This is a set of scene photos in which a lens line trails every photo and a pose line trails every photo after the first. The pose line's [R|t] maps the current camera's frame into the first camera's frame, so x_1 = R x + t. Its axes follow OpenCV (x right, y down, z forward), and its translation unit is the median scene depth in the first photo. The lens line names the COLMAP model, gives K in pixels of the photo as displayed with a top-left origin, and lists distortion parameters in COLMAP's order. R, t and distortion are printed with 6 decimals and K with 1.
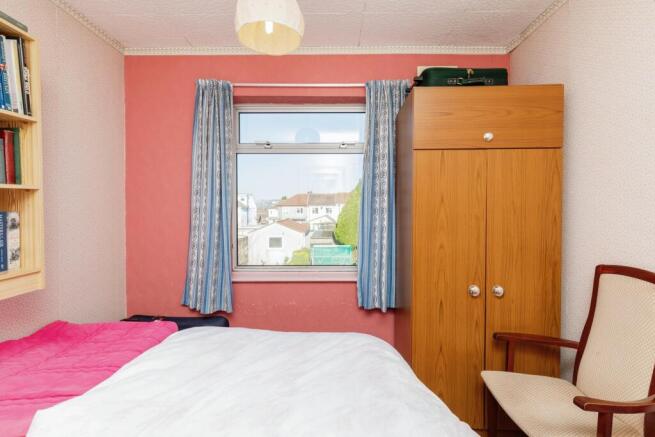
lens RADIAL K [[289.7, 0, 327.5], [0, 289.7, 218.5], [0, 0, 1]] dist [0.011147, -0.007568]
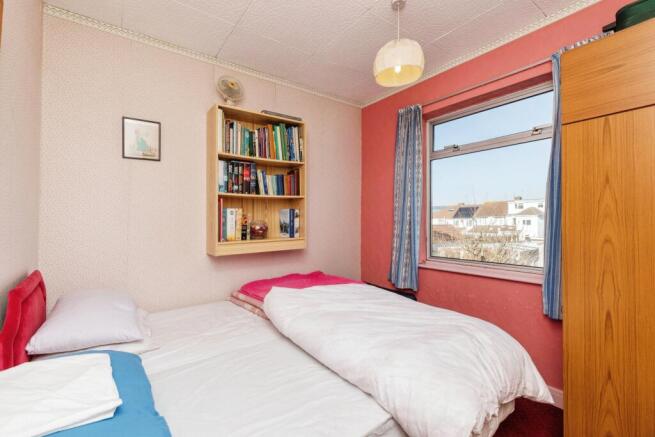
lens RADIAL K [[289.7, 0, 327.5], [0, 289.7, 218.5], [0, 0, 1]] dist [0.011147, -0.007568]
pose [[0.607465, -0.005978, -0.794324, 0.411089], [-0.017962, 0.999613, -0.021259, 0.049808], [0.794143, 0.027182, 0.607122, -0.046313]]
